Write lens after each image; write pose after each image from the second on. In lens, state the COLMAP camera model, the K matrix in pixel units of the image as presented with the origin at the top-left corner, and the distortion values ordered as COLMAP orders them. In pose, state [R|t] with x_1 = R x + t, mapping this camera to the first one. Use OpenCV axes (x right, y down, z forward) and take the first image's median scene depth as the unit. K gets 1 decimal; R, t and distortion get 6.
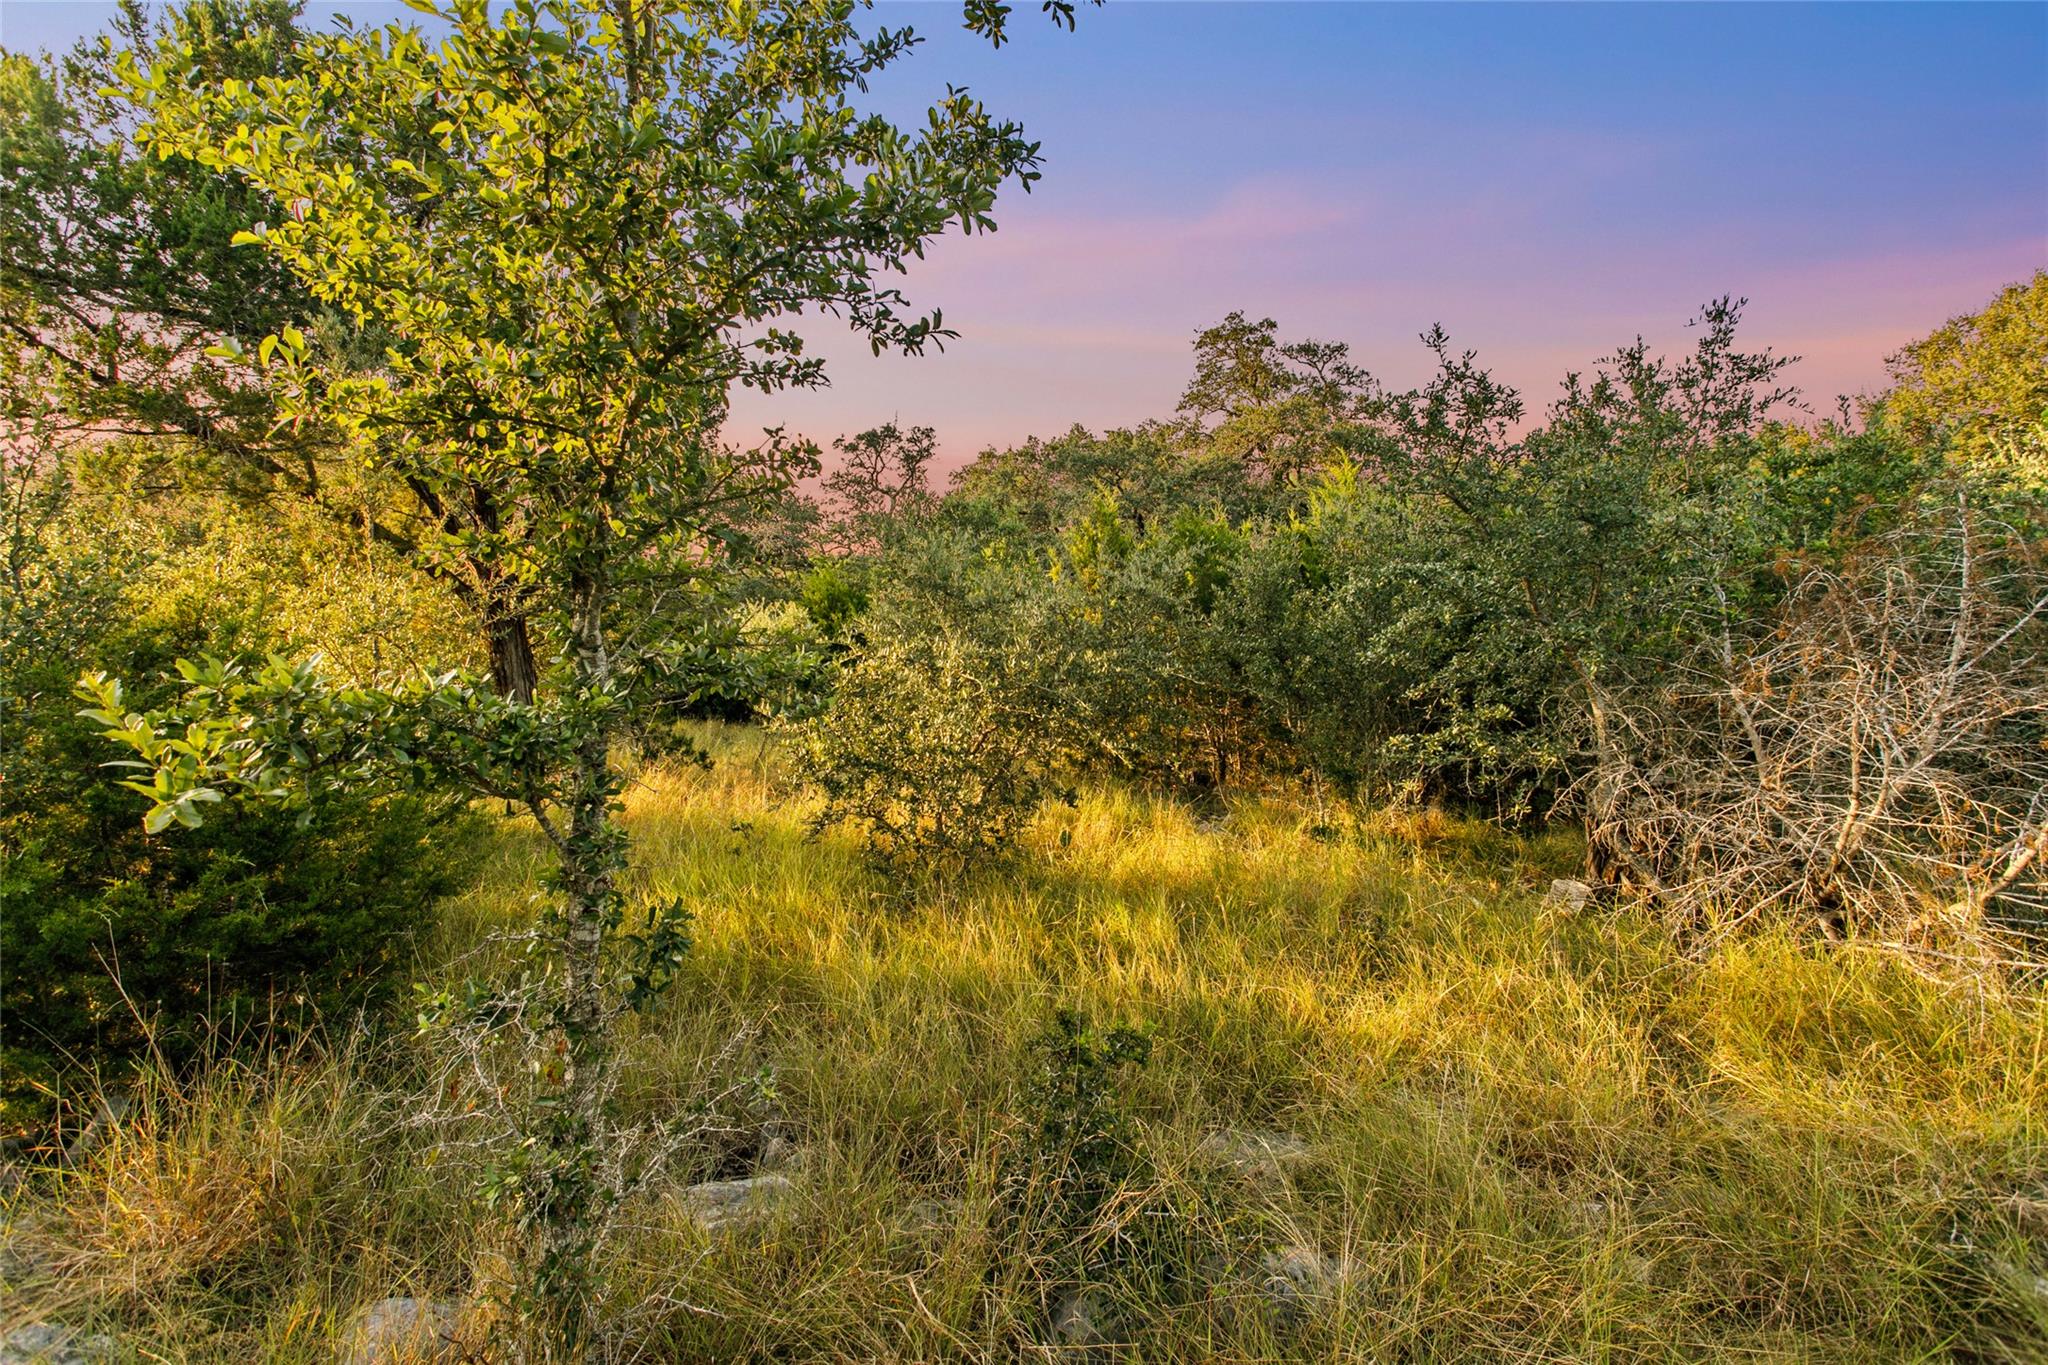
lens RADIAL K [[974.8, 0, 1022.0], [0, 974.8, 686.6], [0, 0, 1]] dist [0.006730, 0.000621]
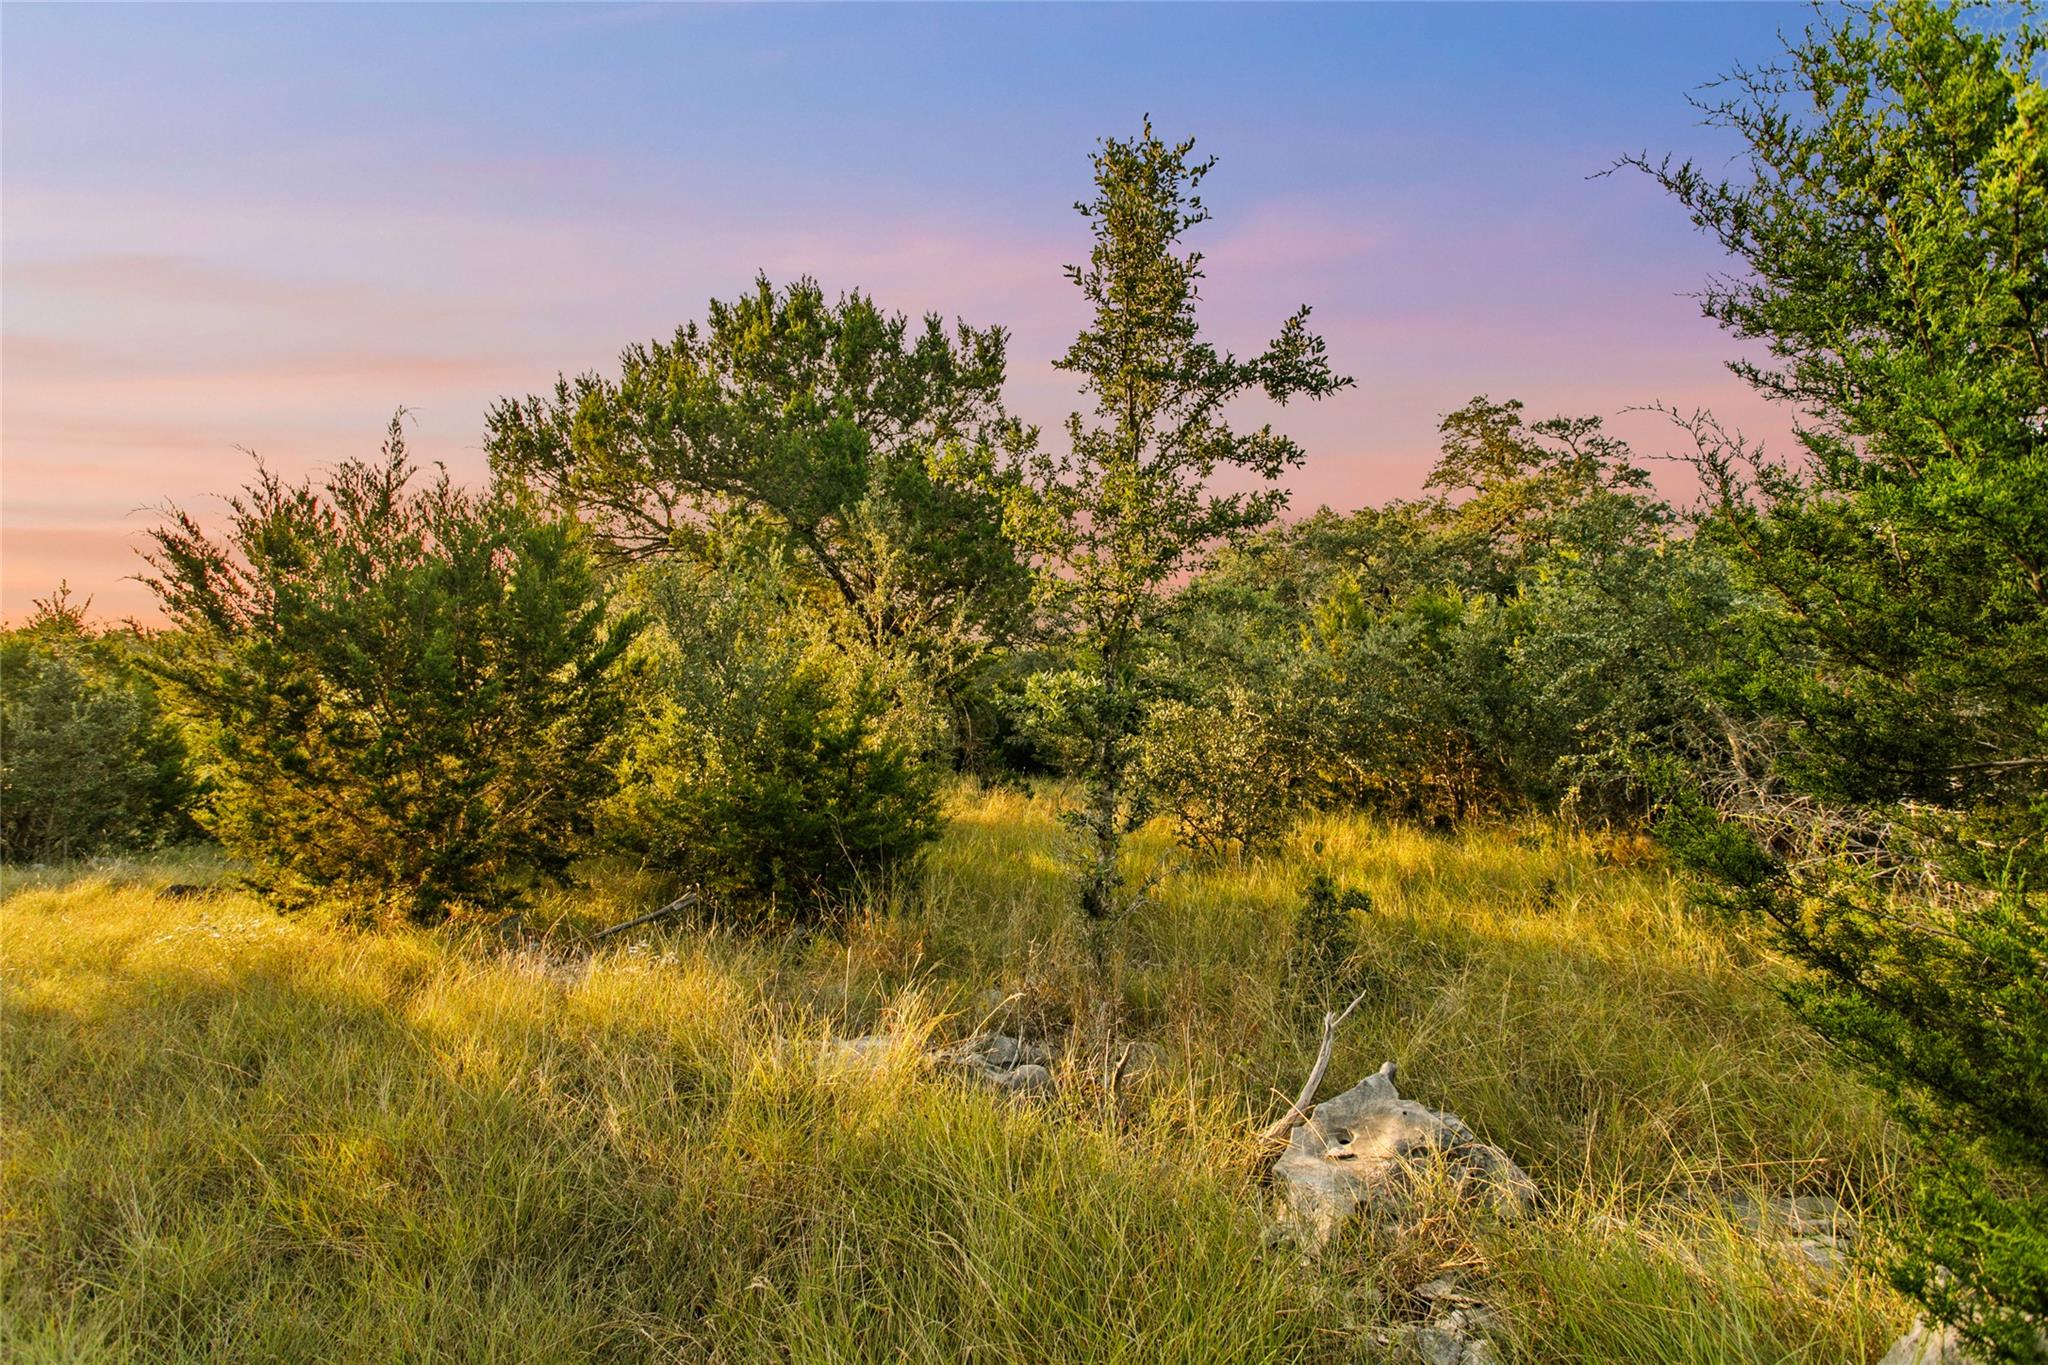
lens RADIAL K [[974.8, 0, 1021.3], [0, 974.8, 674.6], [0, 0, 1]] dist [0.006730, 0.000621]
pose [[0.969847, -0.006269, -0.243636, -0.007001], [-0.014983, 0.996245, -0.085276, 0.014649], [0.243255, 0.086355, 0.966111, -0.124203]]
